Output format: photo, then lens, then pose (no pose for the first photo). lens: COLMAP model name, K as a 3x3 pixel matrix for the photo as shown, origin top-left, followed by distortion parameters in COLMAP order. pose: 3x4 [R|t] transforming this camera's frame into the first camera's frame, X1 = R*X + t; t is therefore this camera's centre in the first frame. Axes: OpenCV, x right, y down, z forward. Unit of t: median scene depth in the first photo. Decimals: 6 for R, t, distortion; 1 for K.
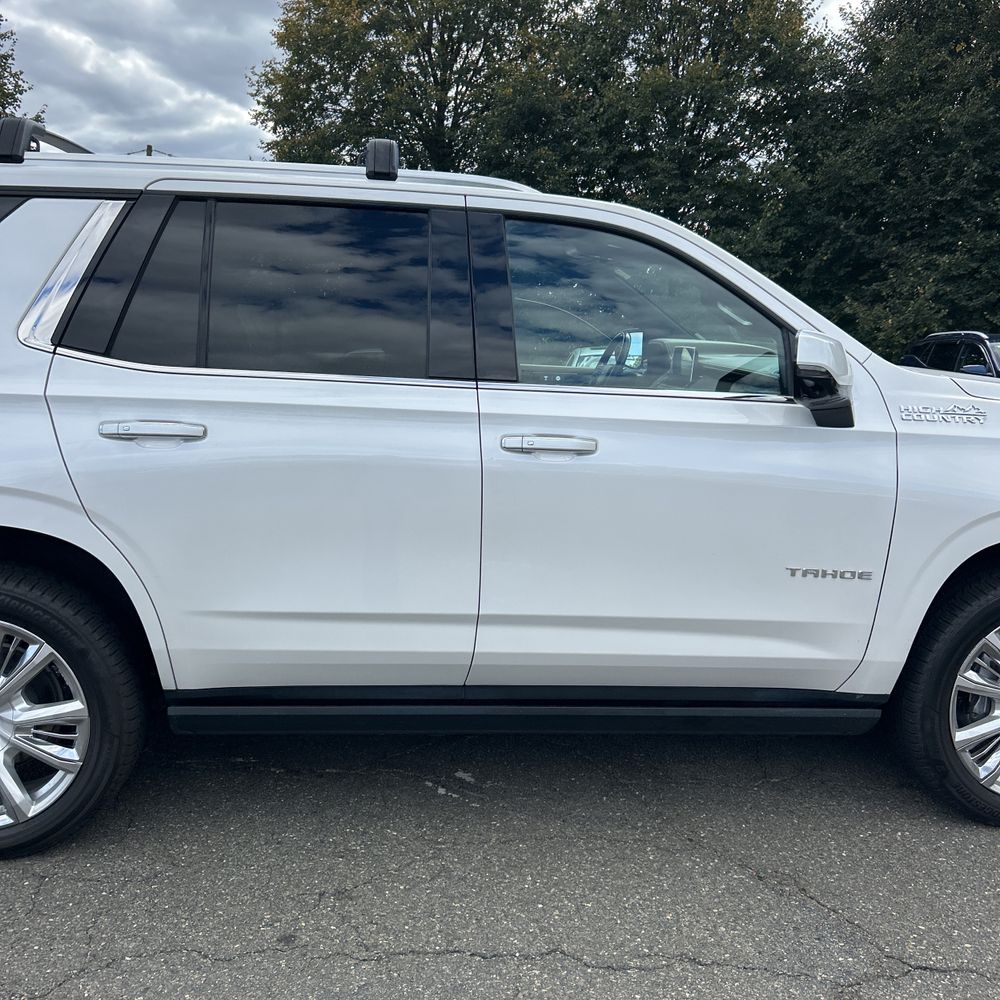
lens RADIAL K [[982.8, 0, 518.7], [0, 982.8, 495.4], [0, 0, 1]] dist [0.029450, -0.011084]
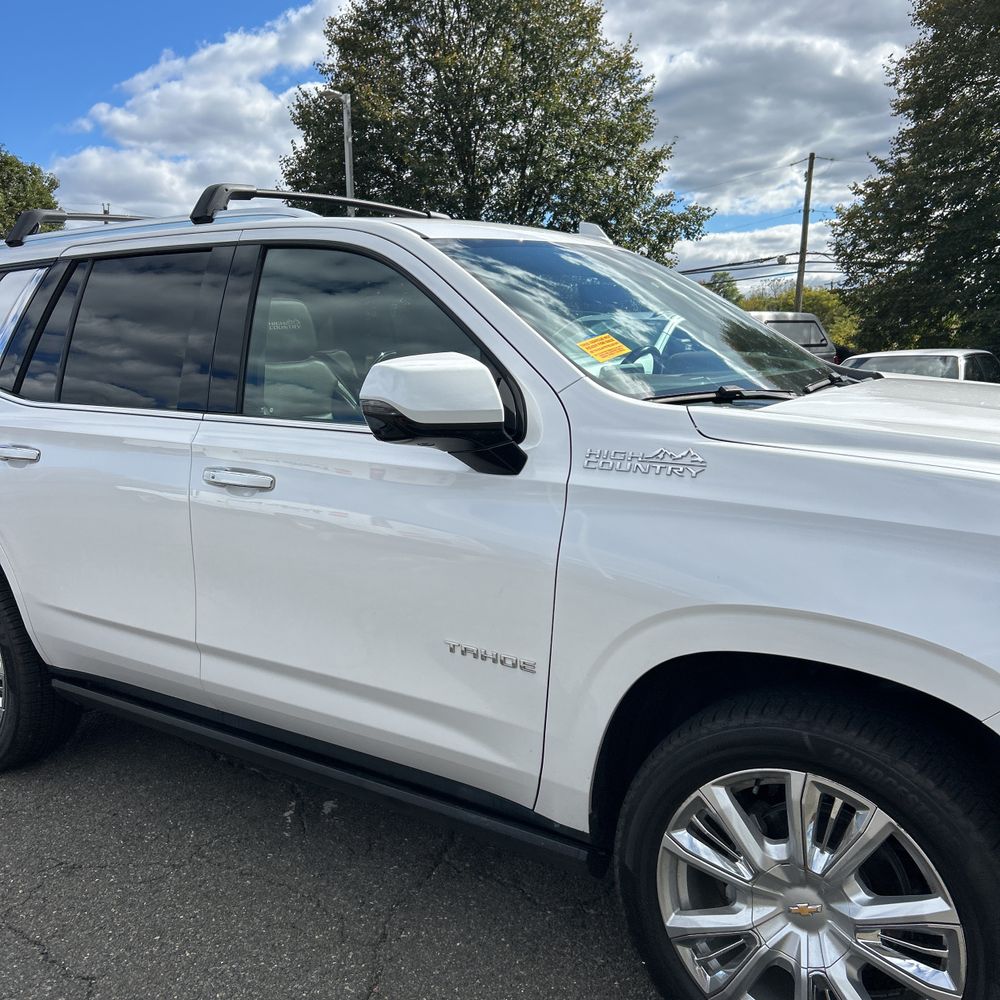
lens RADIAL K [[1003.5, 0, 499.1], [0, 1003.5, 503.0], [0, 0, 1]] dist [0.011912, 0.029743]
pose [[0.757536, 0.058718, -0.650147, 0.791541], [-0.055579, 0.998132, 0.025386, -0.061000], [0.650423, 0.016903, 0.759384, 0.373563]]
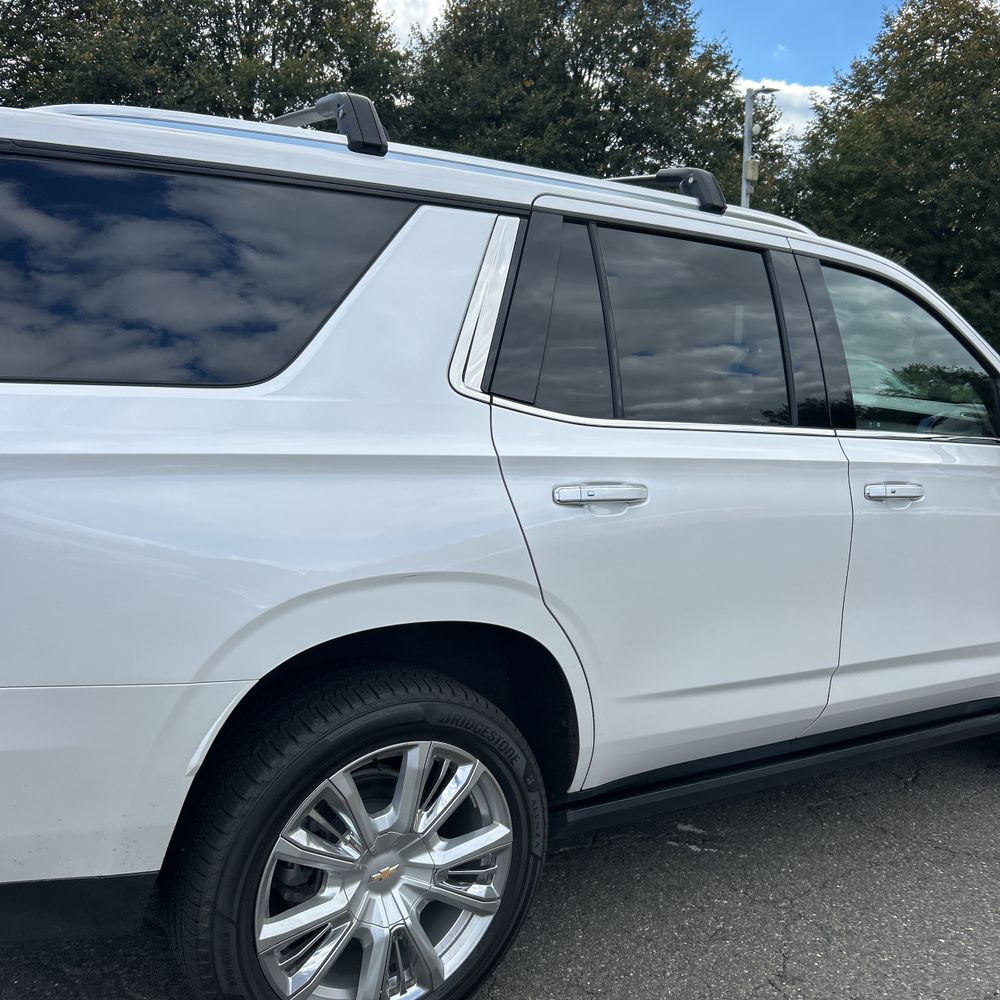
lens RADIAL K [[986.9, 0, 486.6], [0, 986.9, 504.4], [0, 0, 1]] dist [0.013404, 0.006940]
pose [[0.894572, -0.042488, 0.444899, -0.722527], [0.036837, 0.999093, 0.021346, -0.068290], [-0.445403, -0.002706, 0.895326, 0.241389]]
